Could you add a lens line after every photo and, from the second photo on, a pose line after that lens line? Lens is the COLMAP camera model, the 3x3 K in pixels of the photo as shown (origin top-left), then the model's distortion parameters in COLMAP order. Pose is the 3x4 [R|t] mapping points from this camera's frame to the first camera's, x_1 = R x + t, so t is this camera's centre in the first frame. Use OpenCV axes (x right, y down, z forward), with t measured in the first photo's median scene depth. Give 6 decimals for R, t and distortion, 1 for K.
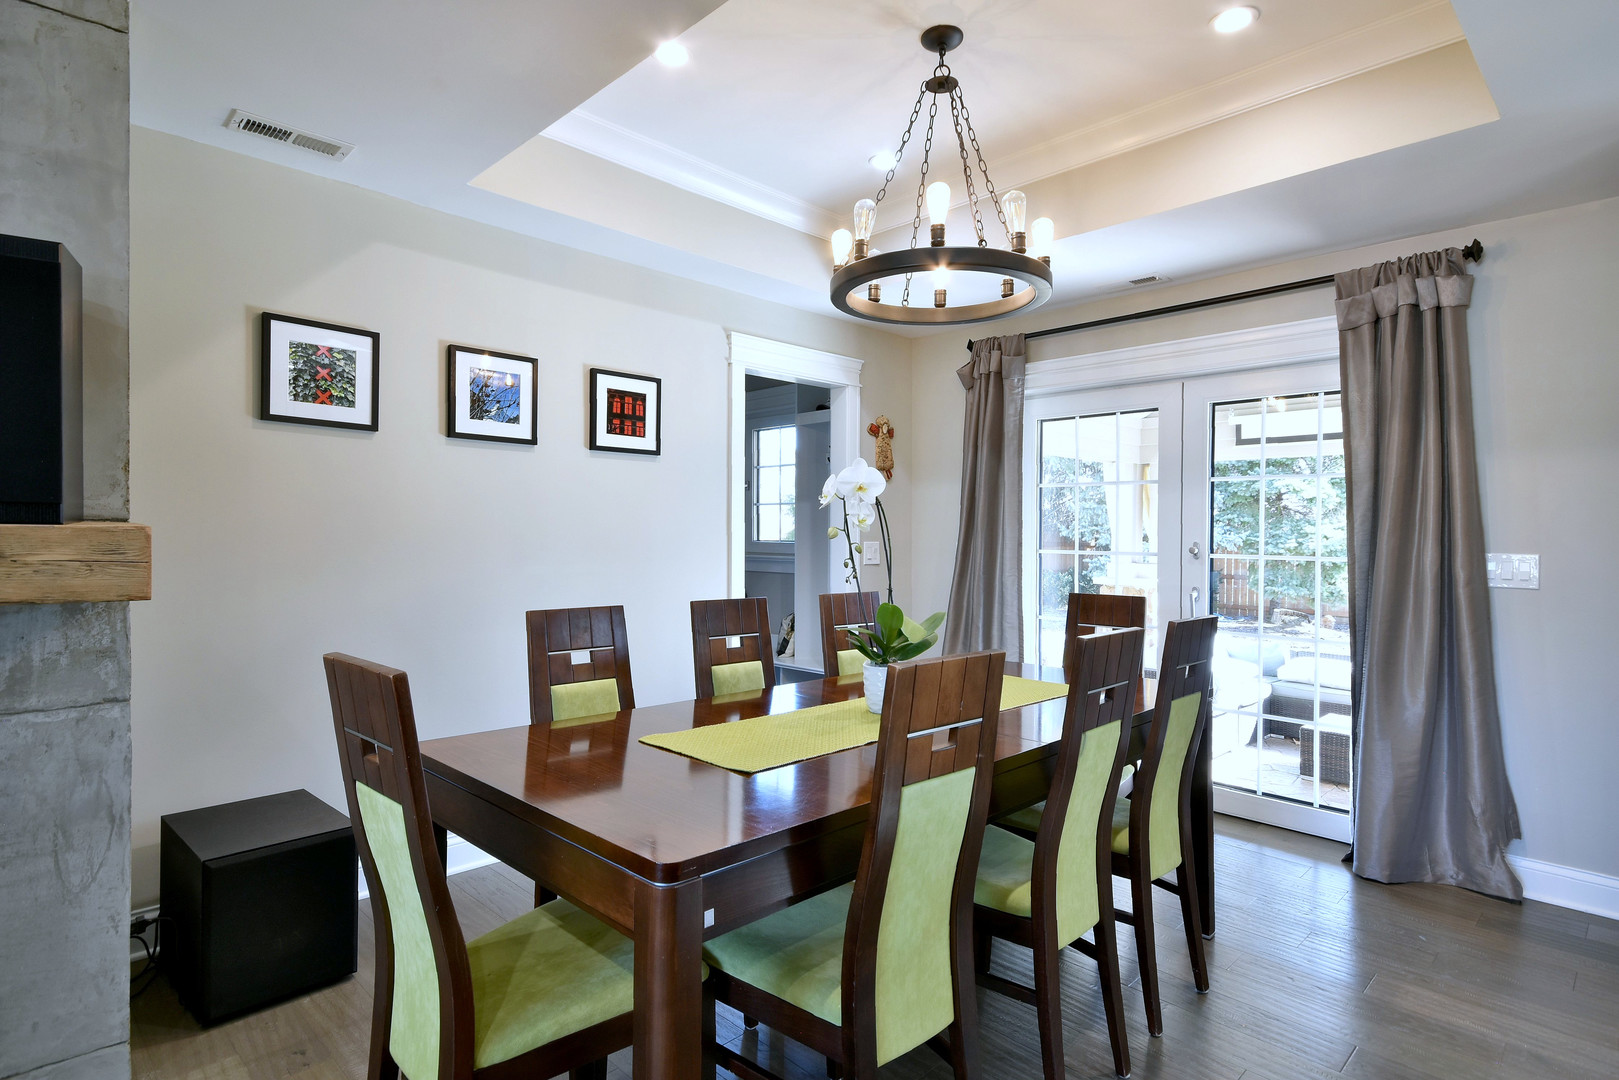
lens RADIAL K [[872.7, 0, 810.1], [0, 872.7, 538.6], [0, 0, 1]] dist [-0.000515, -0.000085]
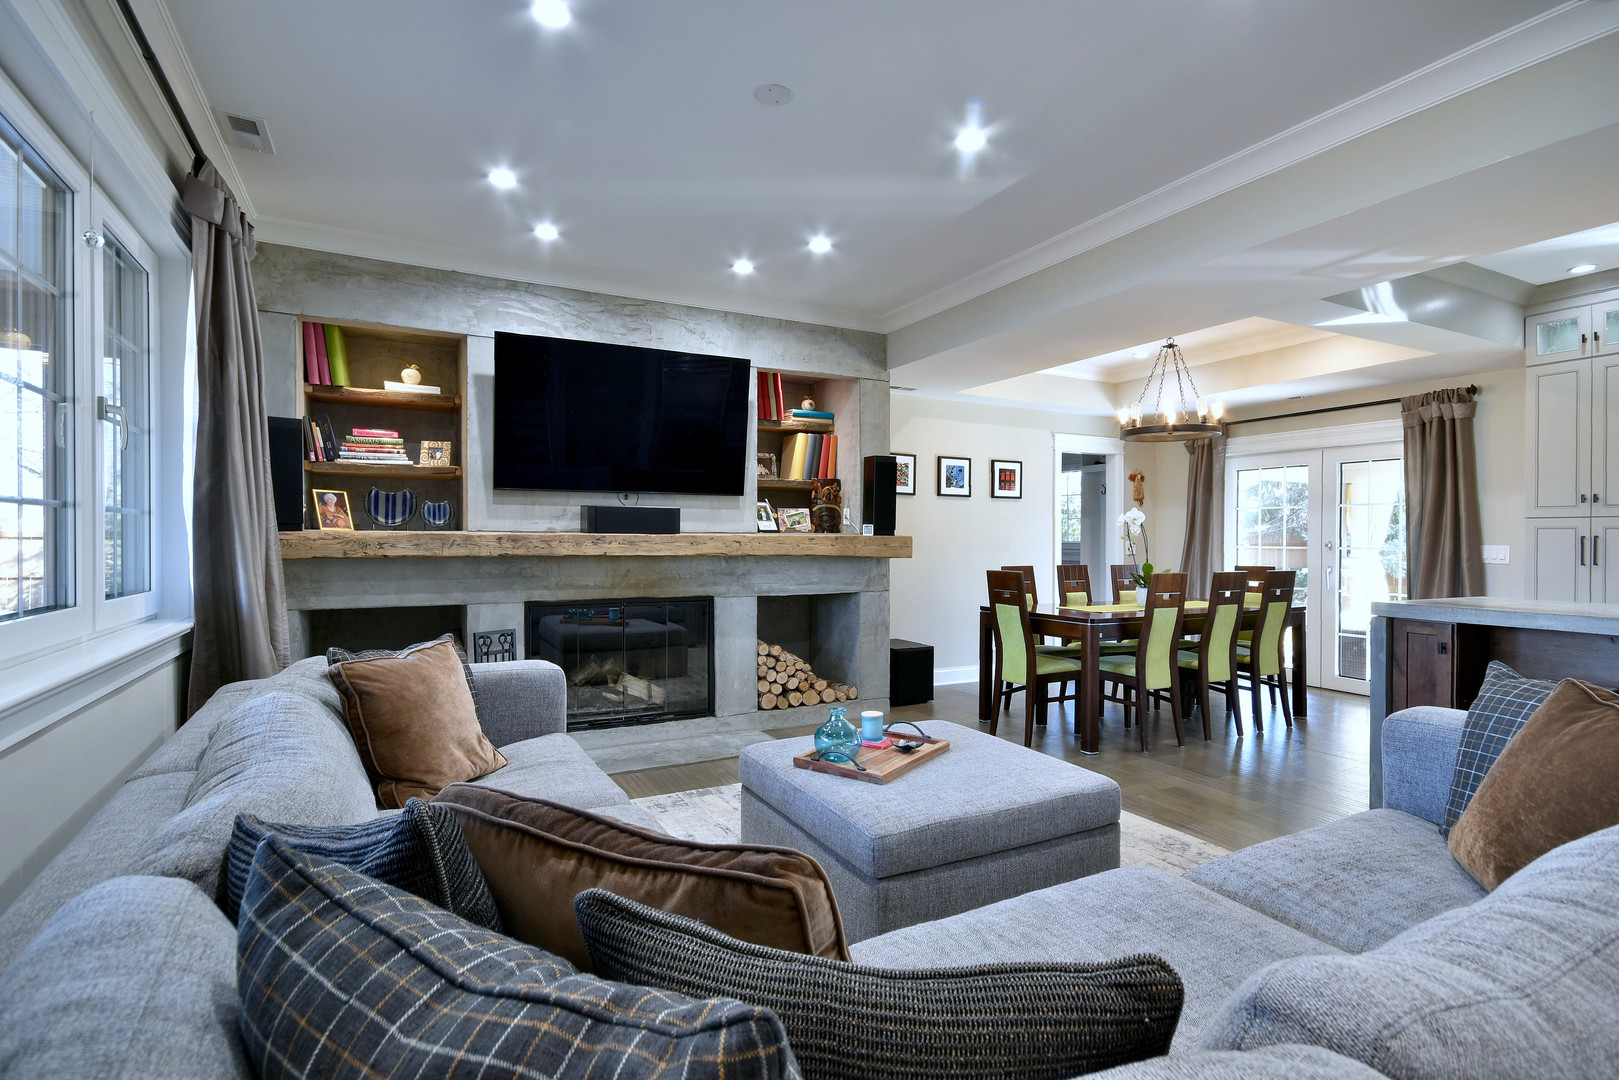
lens RADIAL K [[786.6, 0, 806.3], [0, 786.6, 544.9], [0, 0, 1]] dist [0.005949, -0.002092]
pose [[0.955511, -0.000943, -0.294955, -0.121385], [0.002808, 0.999979, 0.005901, 0.000119], [0.294943, -0.006466, 0.955493, -0.995772]]
